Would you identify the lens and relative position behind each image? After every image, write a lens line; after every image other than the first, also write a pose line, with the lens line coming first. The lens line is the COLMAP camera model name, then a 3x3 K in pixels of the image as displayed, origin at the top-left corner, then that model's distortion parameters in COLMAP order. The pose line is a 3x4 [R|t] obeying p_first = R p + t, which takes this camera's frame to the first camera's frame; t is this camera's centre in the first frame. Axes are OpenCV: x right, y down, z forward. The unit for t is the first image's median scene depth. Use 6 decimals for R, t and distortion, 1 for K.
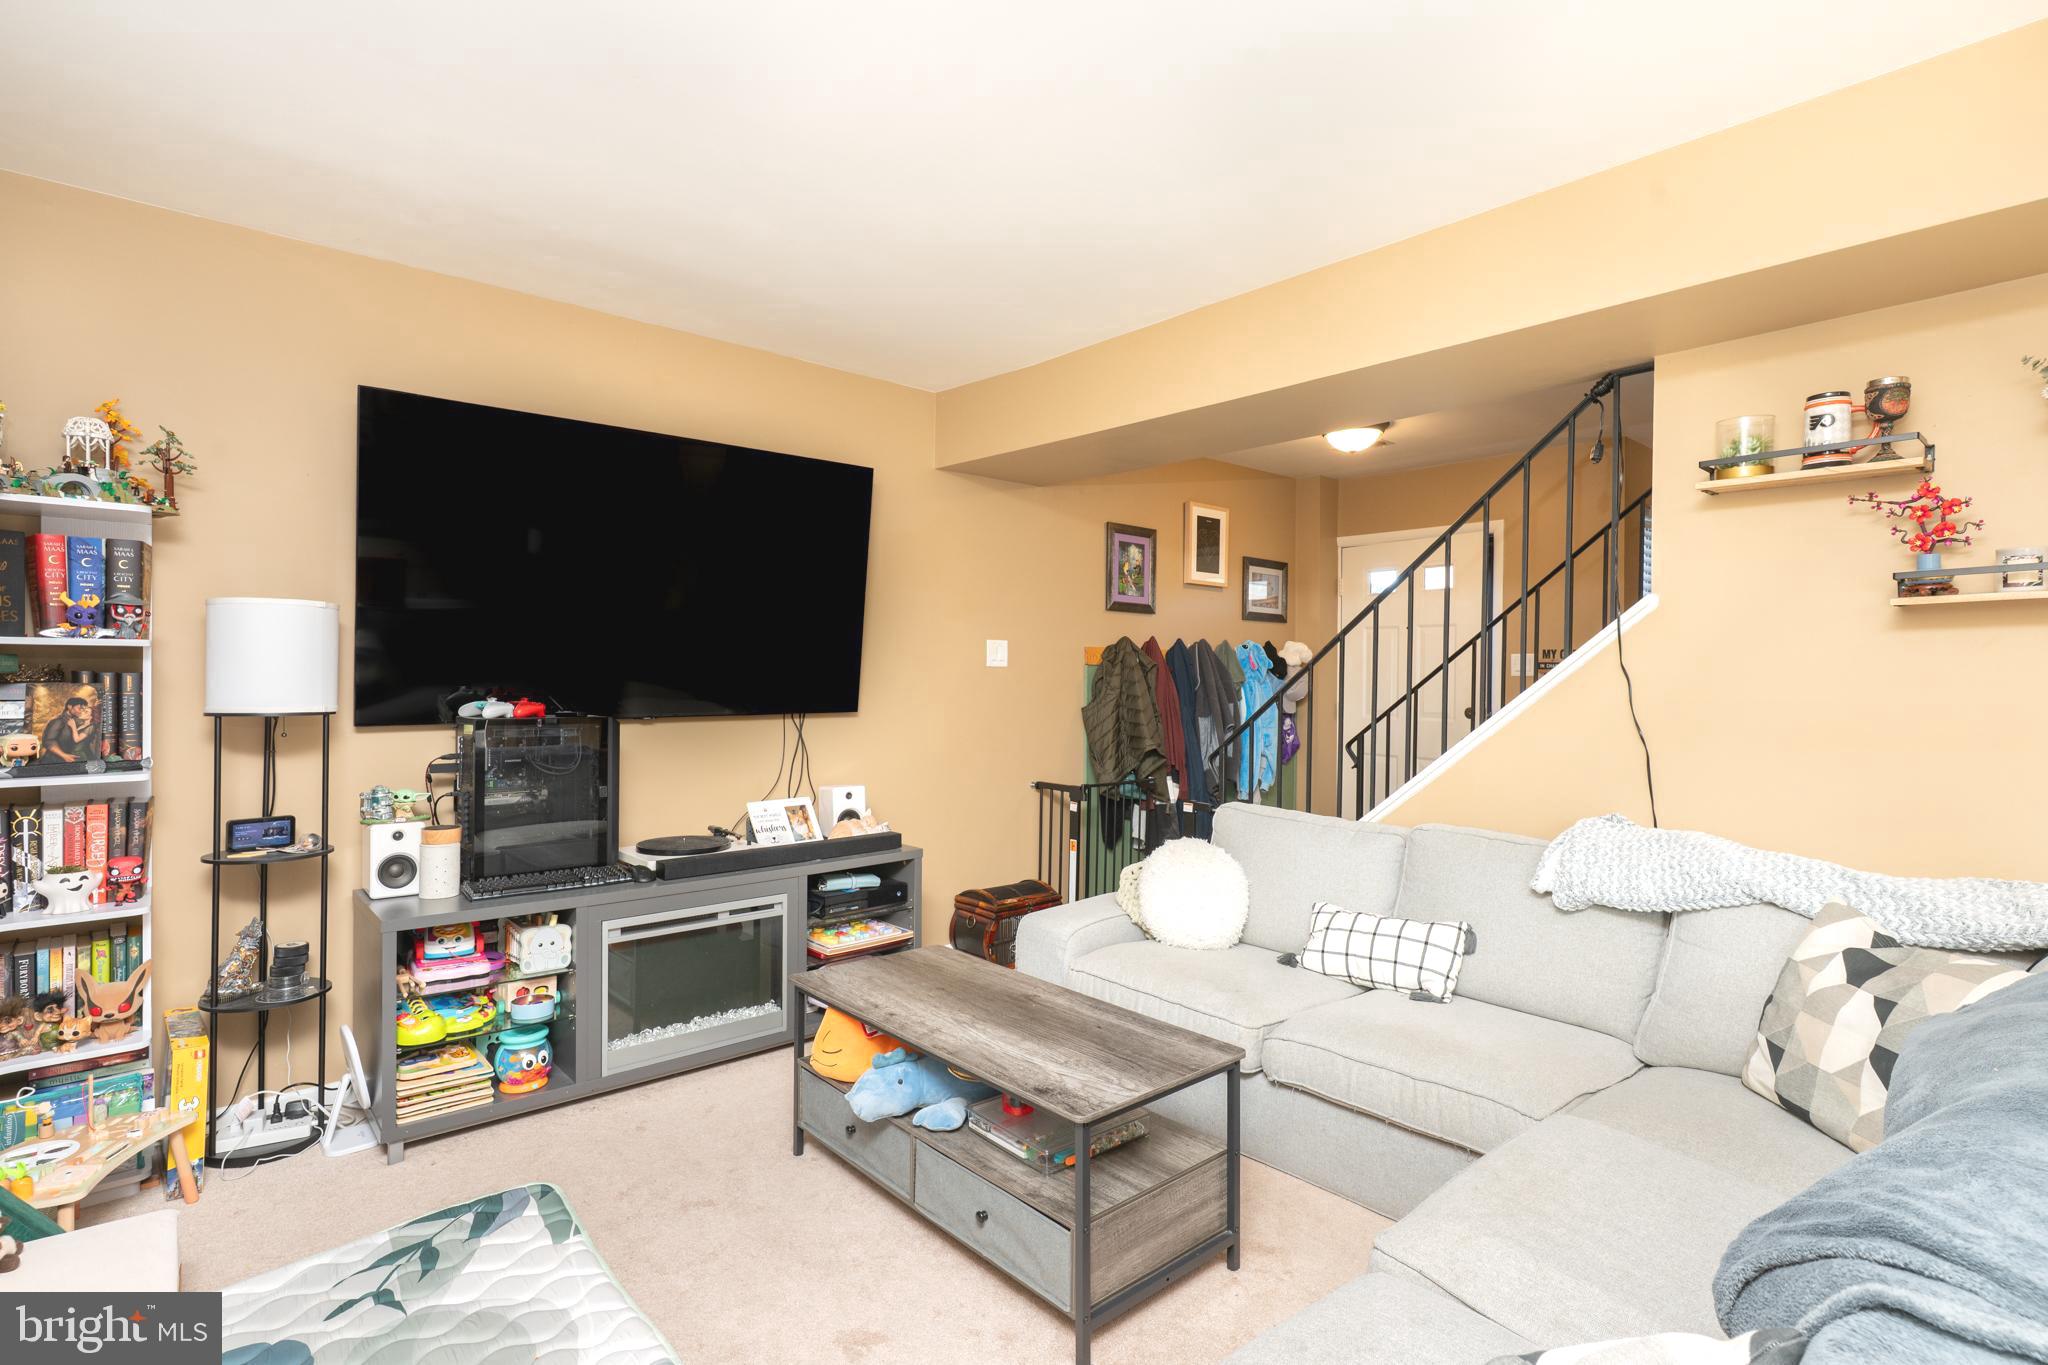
lens RADIAL K [[987.6, 0, 1018.6], [0, 987.6, 683.0], [0, 0, 1]] dist [-0.000750, 0.000136]
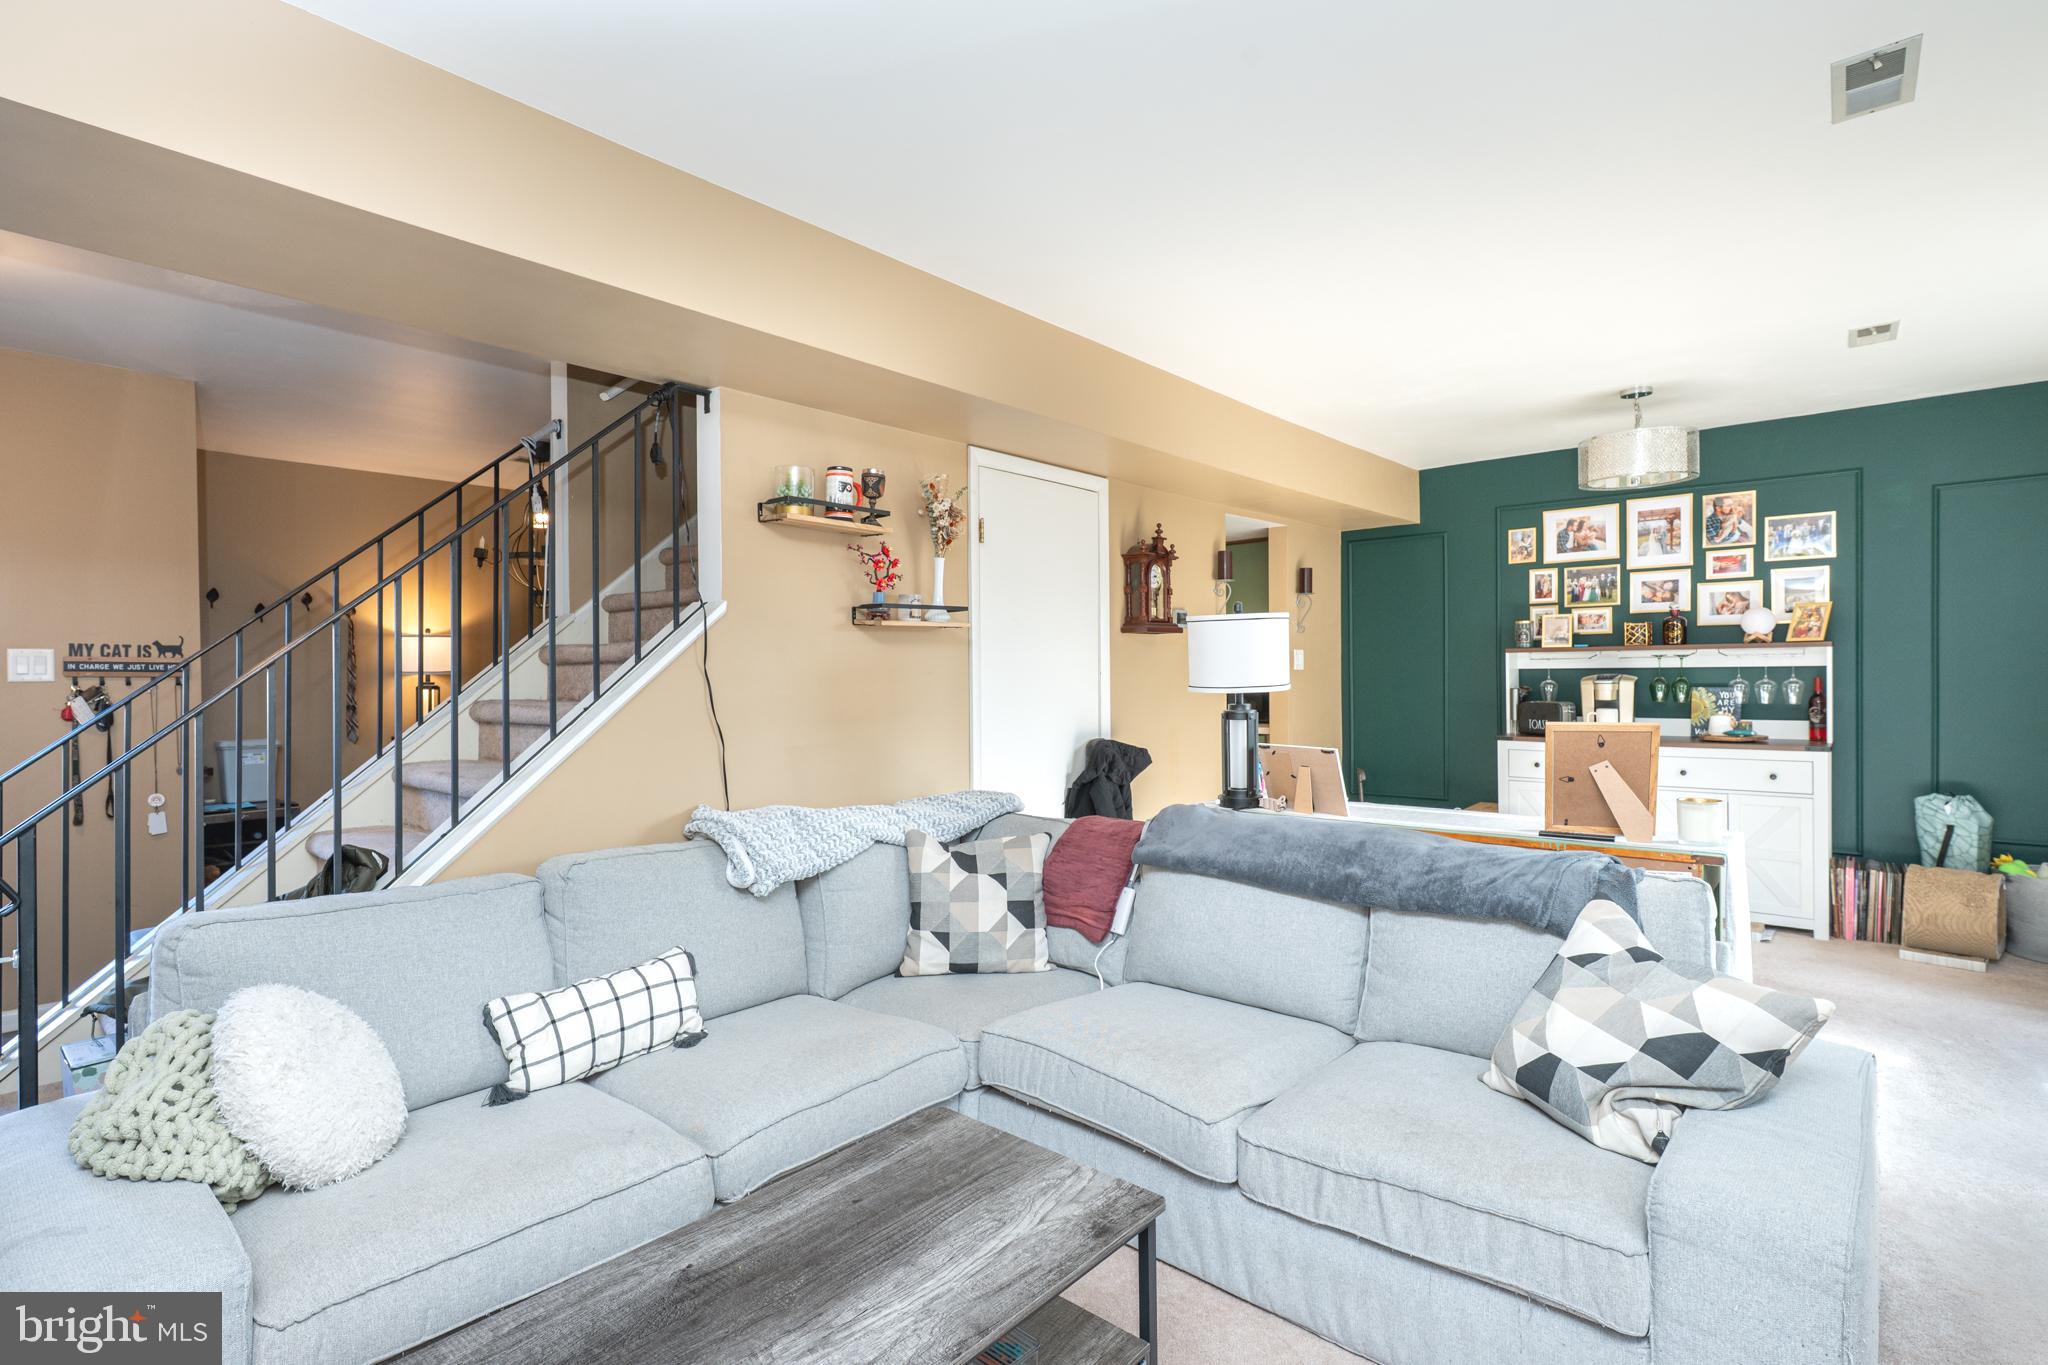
lens RADIAL K [[987.6, 0, 1018.6], [0, 987.6, 683.0], [0, 0, 1]] dist [-0.000750, 0.000136]
pose [[-0.127934, -0.018240, 0.991615, -0.597135], [0.014072, 0.999697, 0.020205, -0.018916], [-0.991683, 0.016539, -0.127638, 0.969184]]
